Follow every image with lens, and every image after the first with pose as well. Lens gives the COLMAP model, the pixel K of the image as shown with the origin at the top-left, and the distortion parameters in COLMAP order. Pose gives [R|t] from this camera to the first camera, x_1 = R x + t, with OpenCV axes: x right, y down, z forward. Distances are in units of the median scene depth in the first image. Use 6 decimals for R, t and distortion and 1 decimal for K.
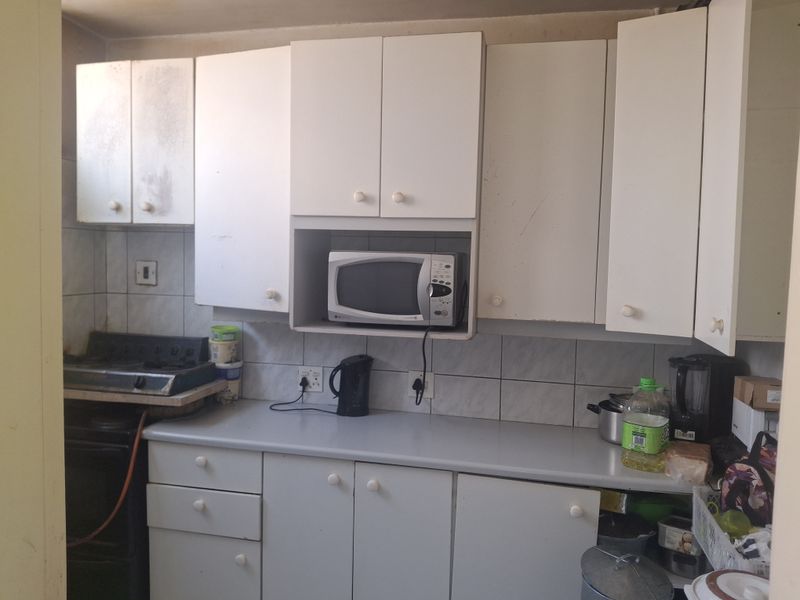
lens RADIAL K [[606.7, 0, 400.1], [0, 606.7, 299.5], [0, 0, 1]] dist [0.019864, -0.040071]
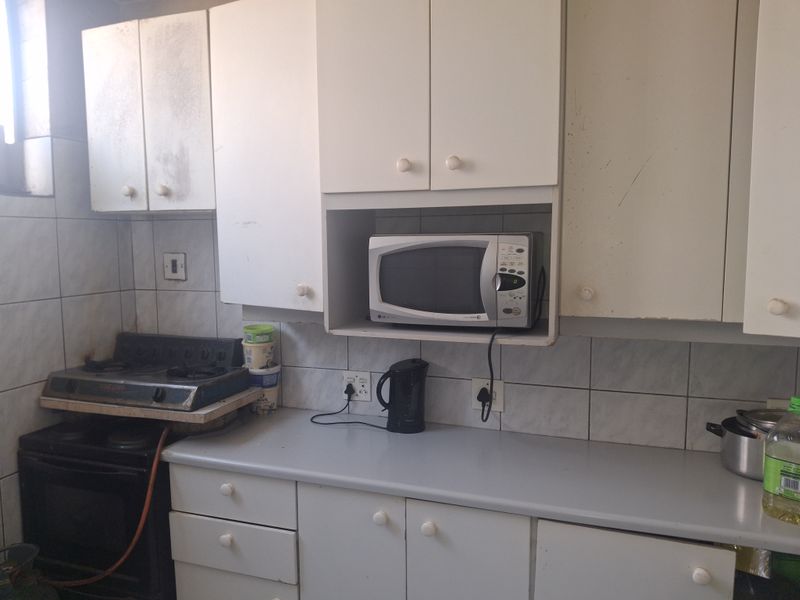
lens RADIAL K [[606.7, 0, 386.8], [0, 606.7, 307.5], [0, 0, 1]] dist [0.019864, -0.040071]
pose [[0.991105, -0.017749, -0.131897, 0.010318], [0.023509, 0.998831, 0.042242, -0.017341], [0.130993, -0.044967, 0.990363, 0.192571]]
